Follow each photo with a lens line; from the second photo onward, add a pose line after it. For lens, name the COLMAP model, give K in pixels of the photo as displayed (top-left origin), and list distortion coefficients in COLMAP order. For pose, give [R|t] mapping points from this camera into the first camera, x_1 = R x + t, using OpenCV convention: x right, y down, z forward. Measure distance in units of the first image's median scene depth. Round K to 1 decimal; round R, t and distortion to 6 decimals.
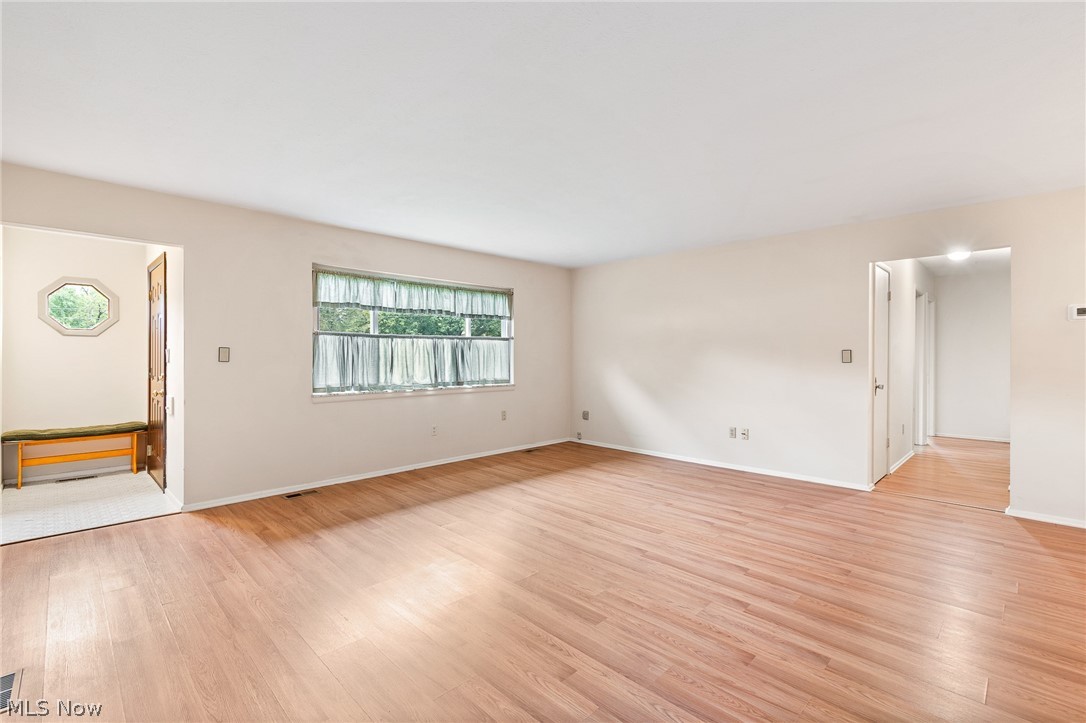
lens RADIAL K [[485.4, 0, 545.9], [0, 485.4, 354.1], [0, 0, 1]] dist [0.003438, -0.001148]
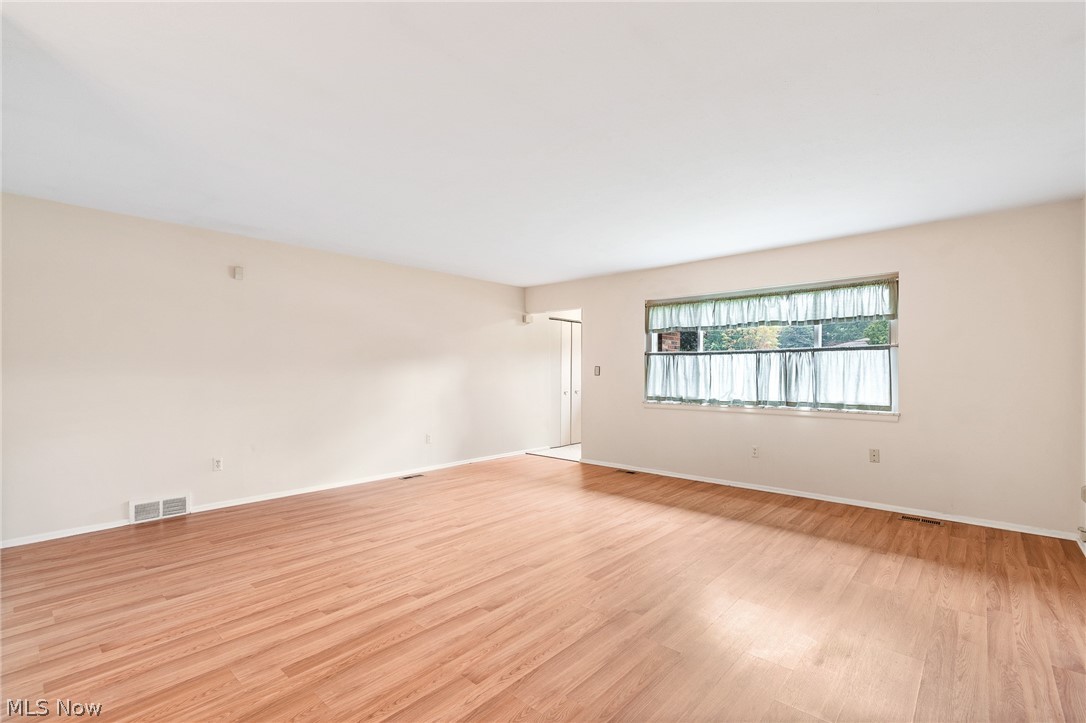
lens RADIAL K [[485.4, 0, 543.0], [0, 485.4, 378.9], [0, 0, 1]] dist [0.003438, -0.001148]
pose [[0.048528, 0.013033, -0.998737, 0.823940], [0.003630, 0.999906, 0.013224, 0.004733], [0.998815, -0.004267, 0.048476, 0.668805]]
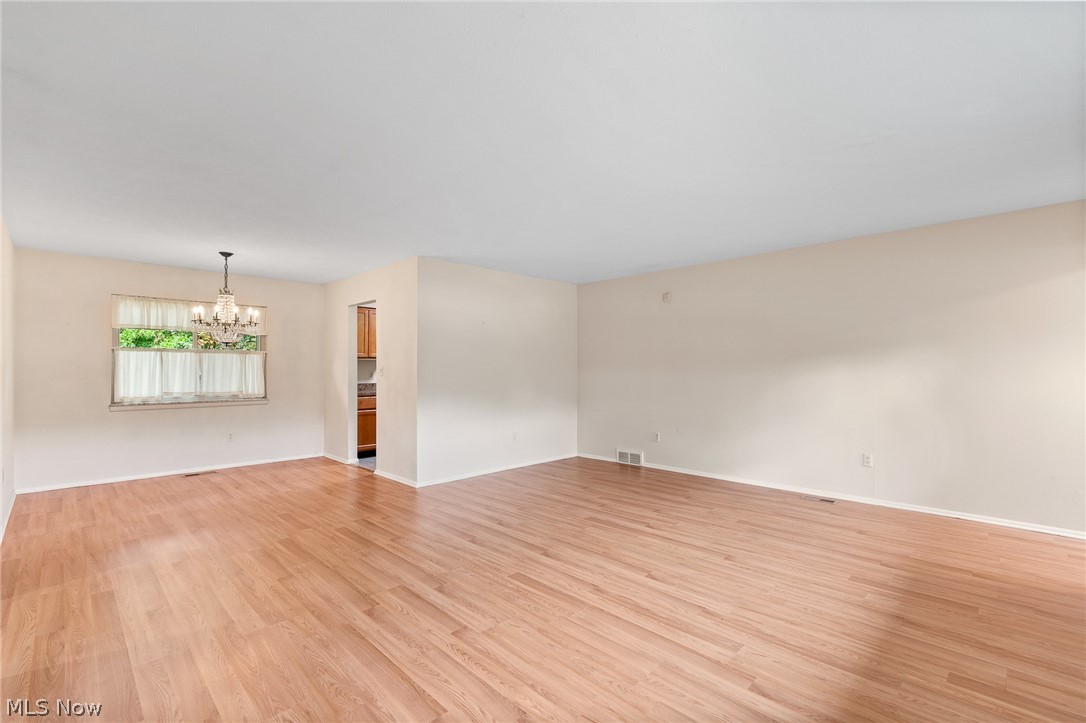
lens RADIAL K [[485.4, 0, 538.9], [0, 485.4, 367.5], [0, 0, 1]] dist [0.003438, -0.001148]
pose [[-0.999963, -0.000886, 0.008595, 0.141328], [-0.000950, 0.999972, -0.007487, 0.002163], [-0.008588, -0.007495, -0.999935, 1.430574]]
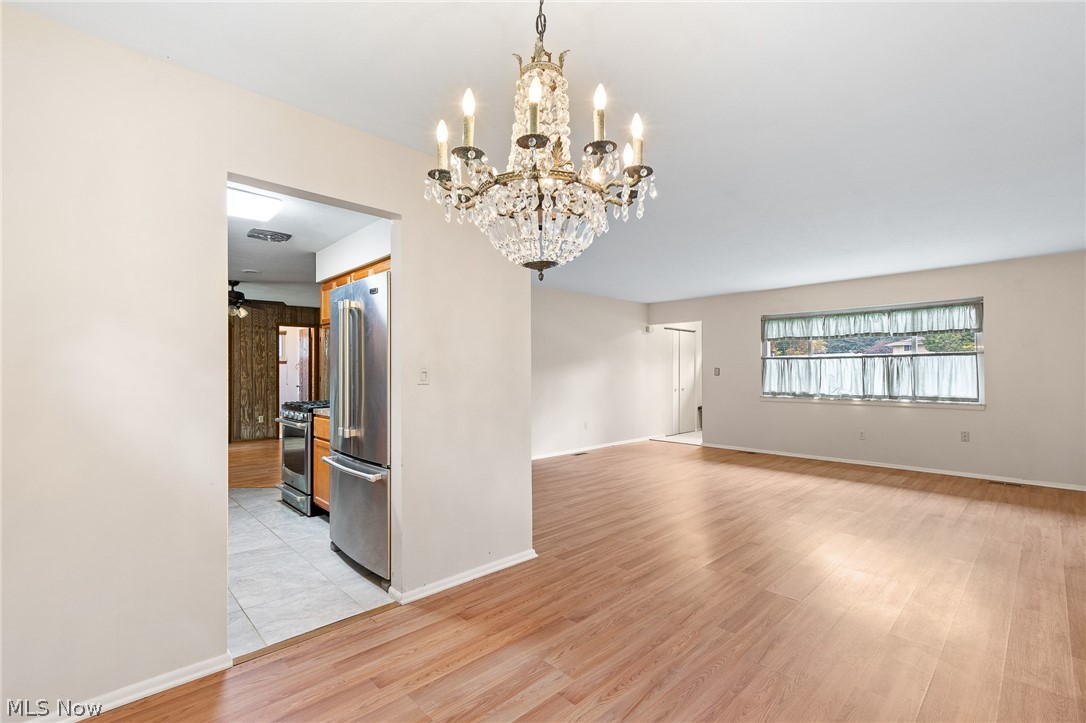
lens RADIAL K [[485.4, 0, 540.5], [0, 485.4, 371.8], [0, 0, 1]] dist [0.003438, -0.001148]
pose [[-0.023302, -0.001796, -0.999727, 1.185364], [0.005883, 0.999981, -0.001933, 0.000327], [0.999711, -0.005927, -0.023291, 0.297004]]
